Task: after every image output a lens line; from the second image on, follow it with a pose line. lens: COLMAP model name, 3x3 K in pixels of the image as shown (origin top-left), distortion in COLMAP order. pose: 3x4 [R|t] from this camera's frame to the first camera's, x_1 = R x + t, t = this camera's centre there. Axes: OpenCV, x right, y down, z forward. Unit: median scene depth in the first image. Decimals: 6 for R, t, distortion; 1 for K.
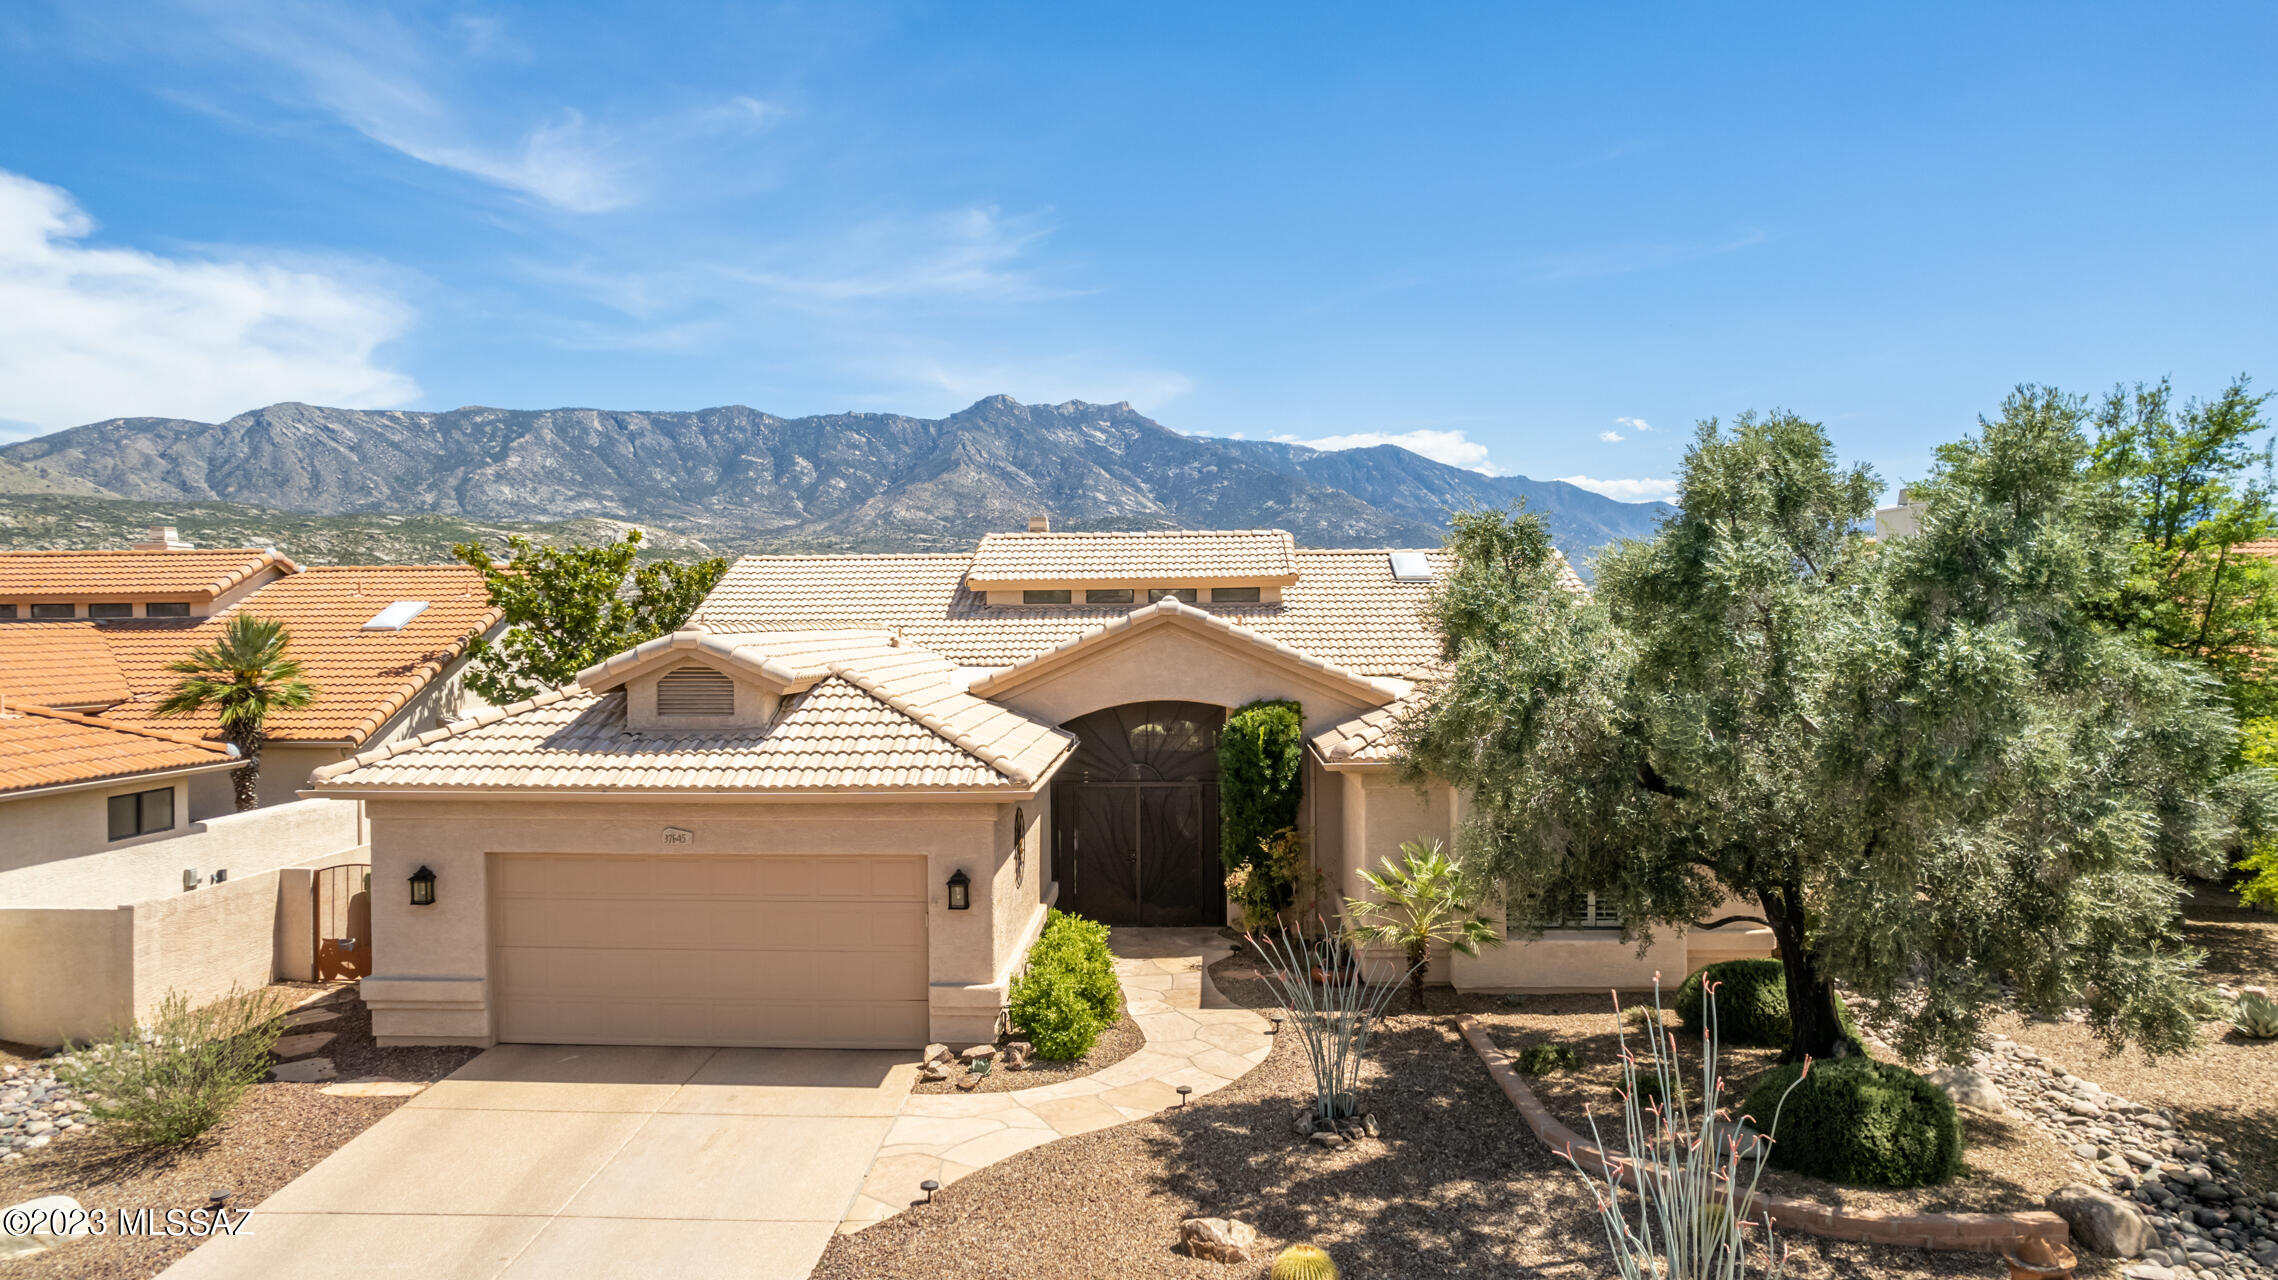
lens RADIAL K [[1460.6, 0, 1136.0], [0, 1460.6, 640.0], [0, 0, 1]] dist [-0.056910, 0.033723]
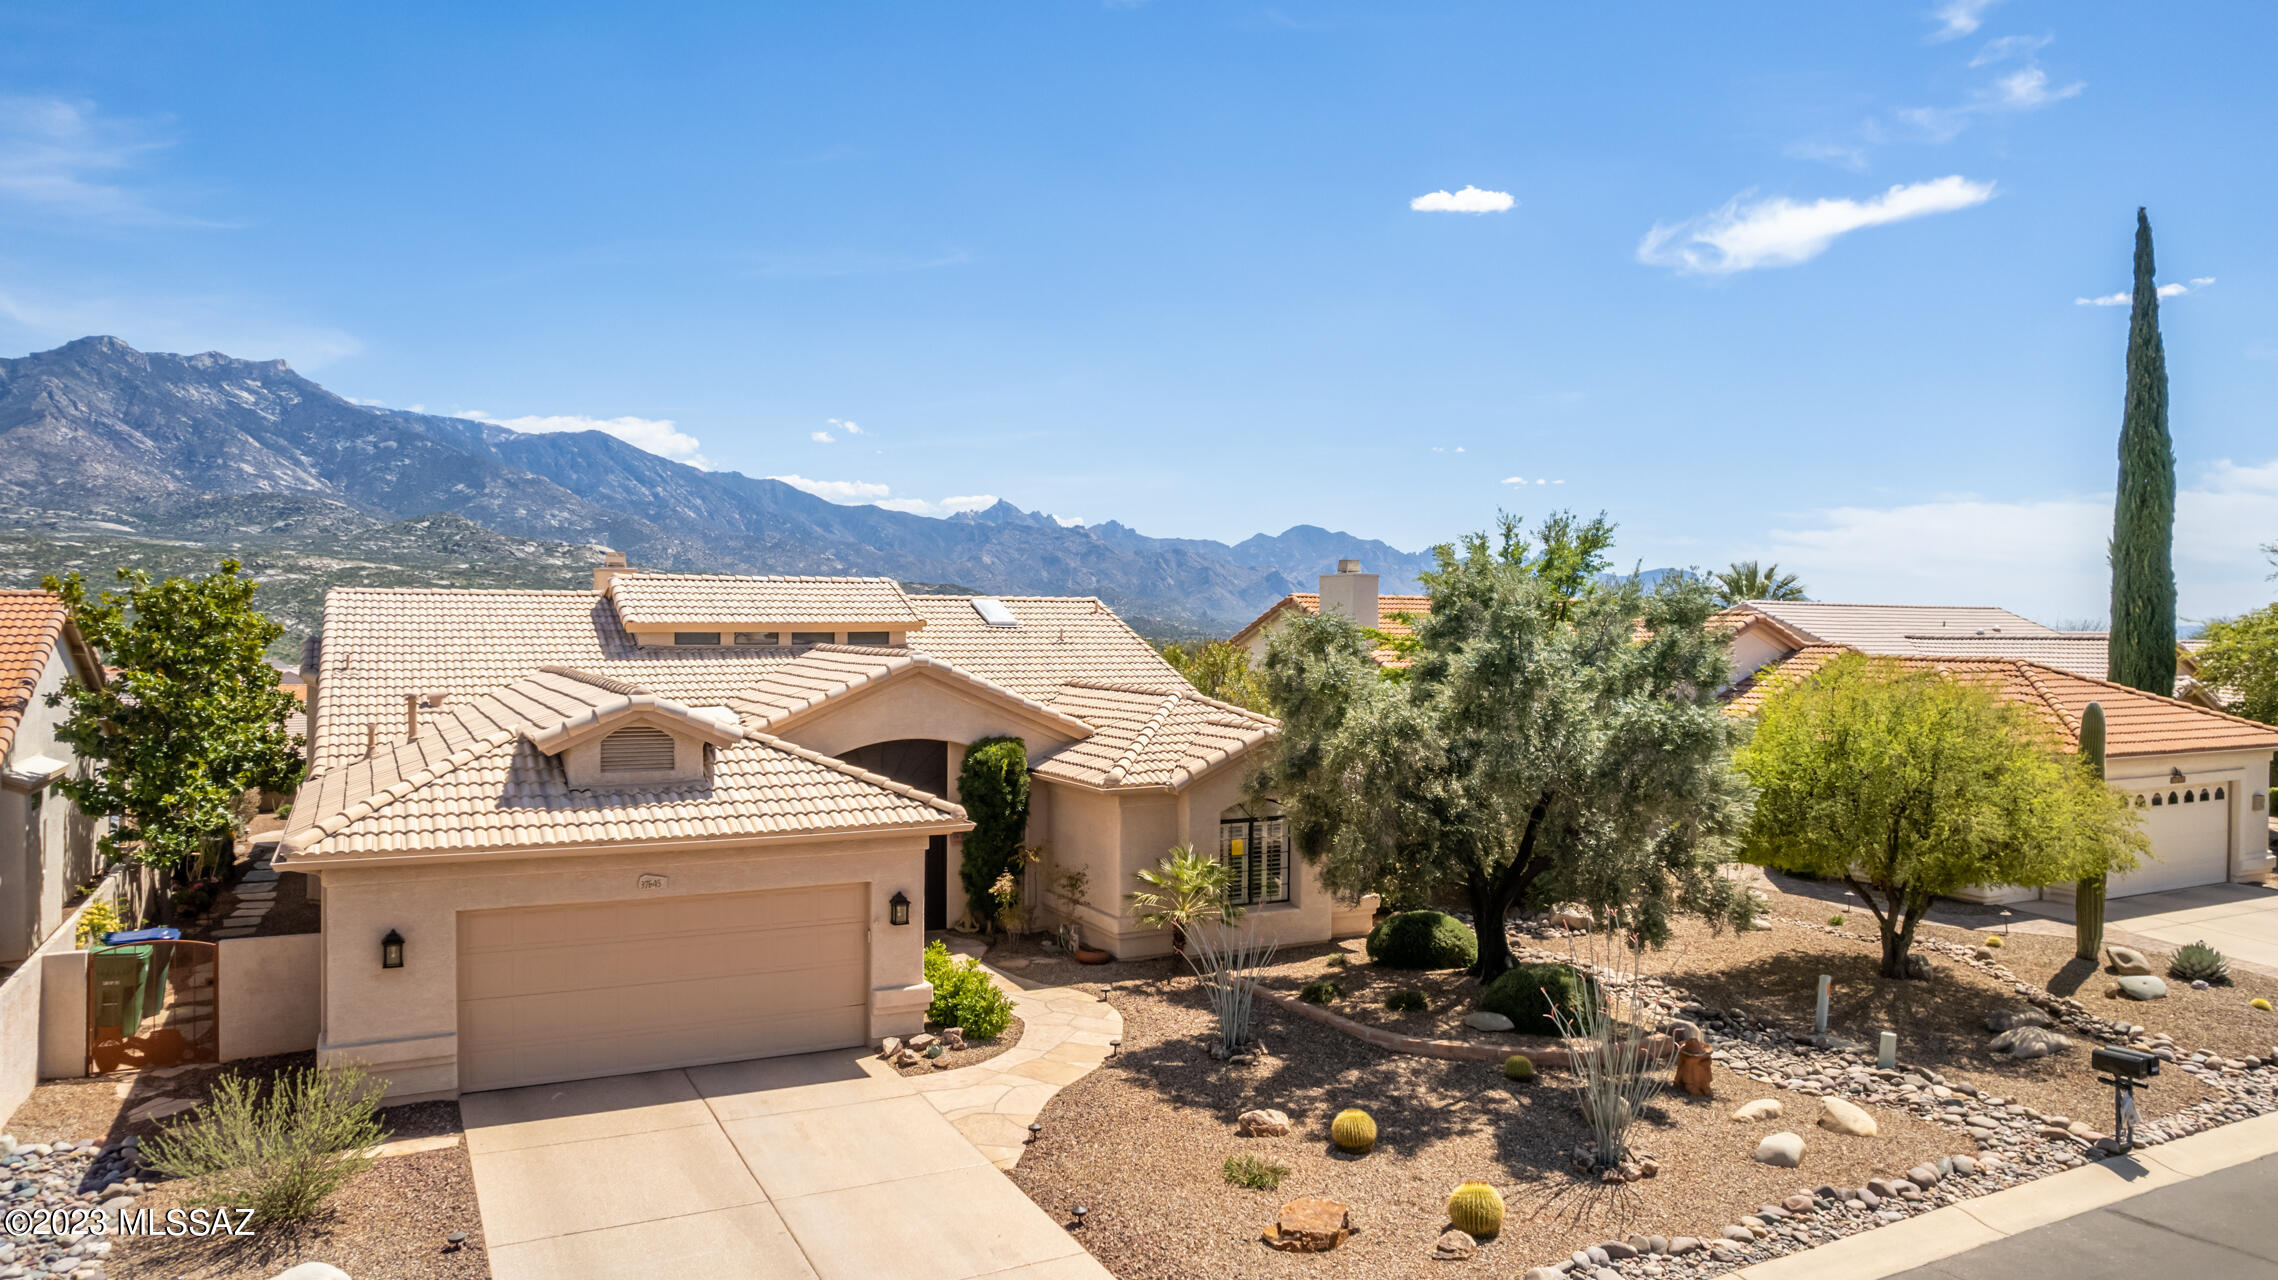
lens RADIAL K [[1460.6, 0, 1155.2], [0, 1460.6, 635.7], [0, 0, 1]] dist [-0.056910, 0.033723]
pose [[0.868380, 0.008160, 0.495831, -0.535278], [-0.005660, 0.999963, -0.006543, -0.048001], [-0.495866, 0.002875, 0.868394, -0.153946]]
